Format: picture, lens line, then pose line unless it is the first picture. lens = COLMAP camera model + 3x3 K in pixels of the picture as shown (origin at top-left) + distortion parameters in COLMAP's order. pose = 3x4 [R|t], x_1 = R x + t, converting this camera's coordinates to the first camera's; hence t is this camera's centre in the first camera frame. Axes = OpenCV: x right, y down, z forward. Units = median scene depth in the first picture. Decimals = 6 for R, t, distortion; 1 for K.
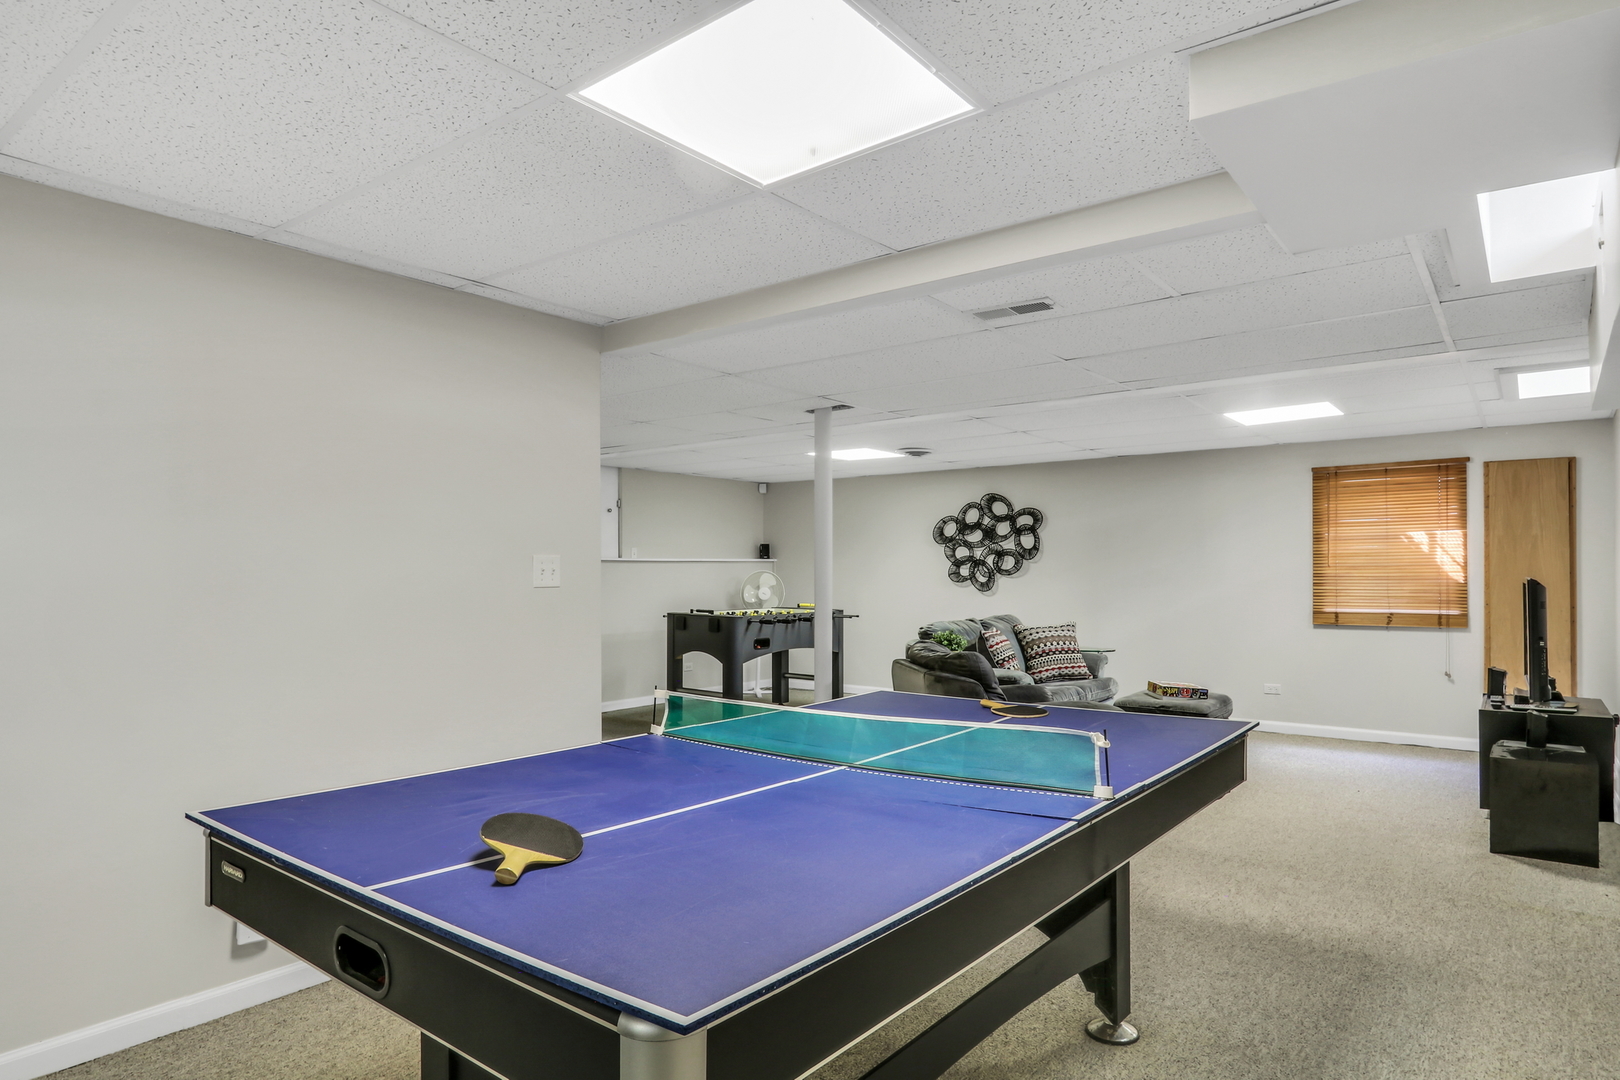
lens RADIAL K [[961.9, 0, 797.9], [0, 961.9, 549.9], [0, 0, 1]] dist [0.005640, 0.000170]
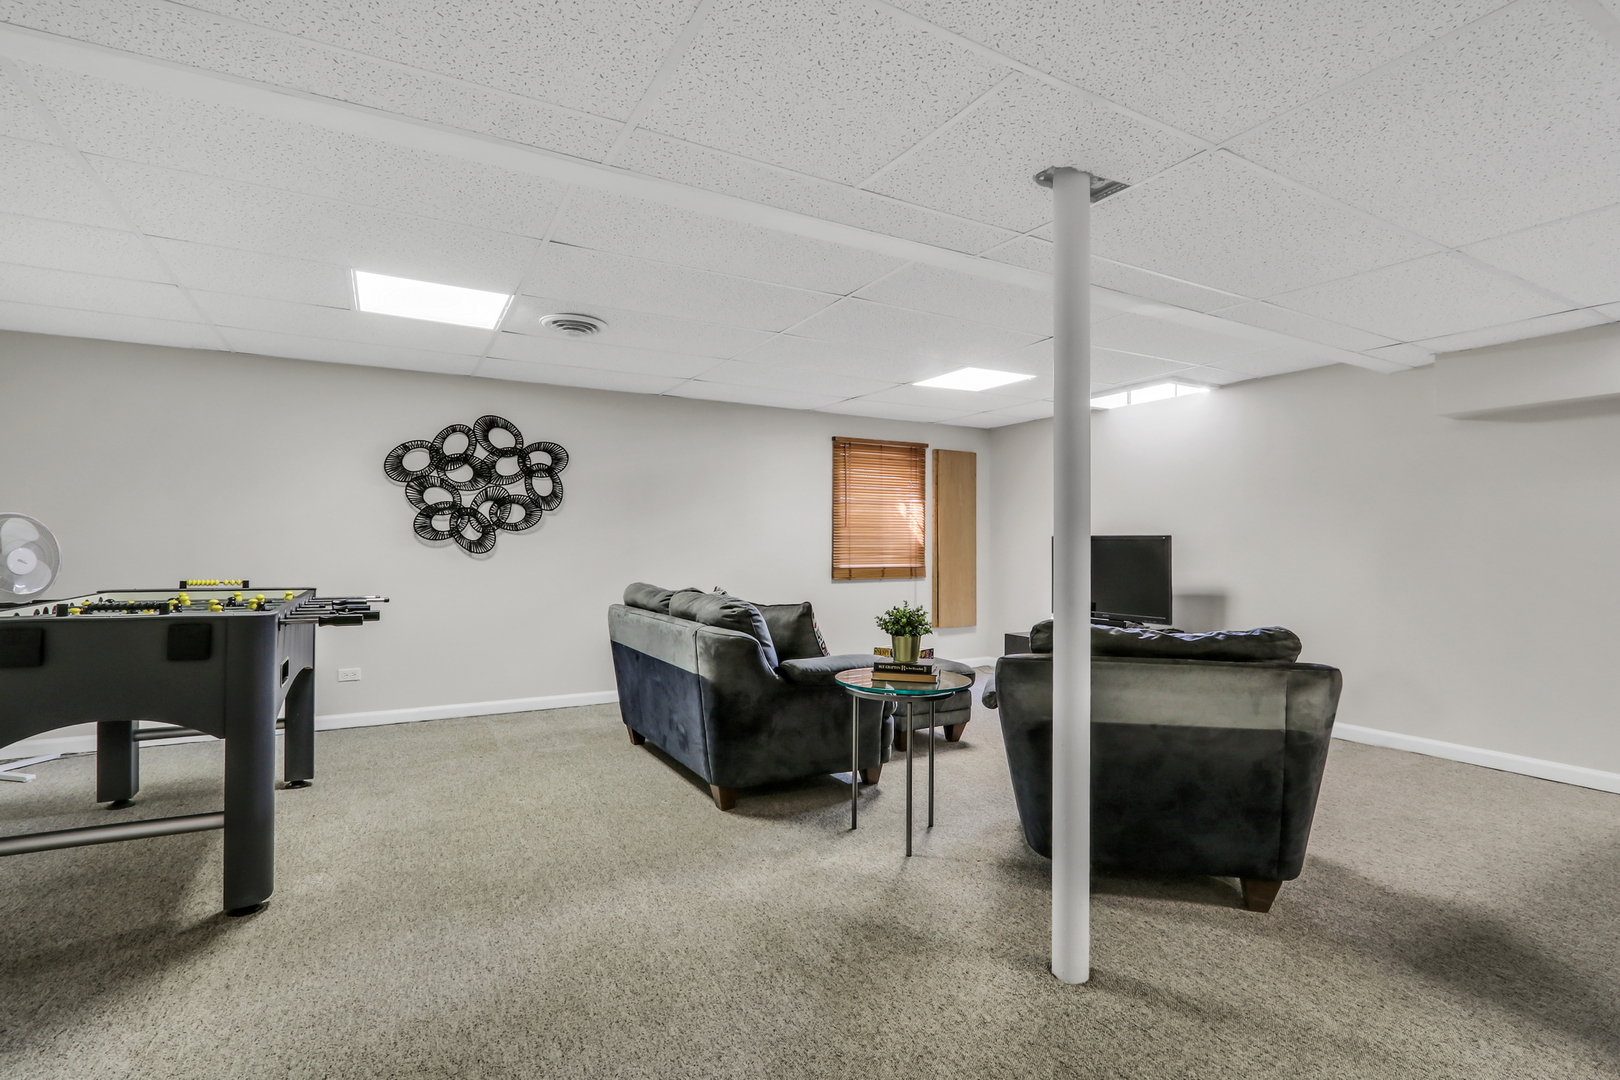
lens RADIAL K [[772.6, 0, 811.4], [0, 772.6, 544.7], [0, 0, 1]] dist [-0.017485, 0.001510]
pose [[0.380823, 0.003955, 0.924639, -0.236889], [-0.028259, 0.999574, 0.007363, 0.026131], [-0.924216, -0.028934, 0.380772, 0.567247]]
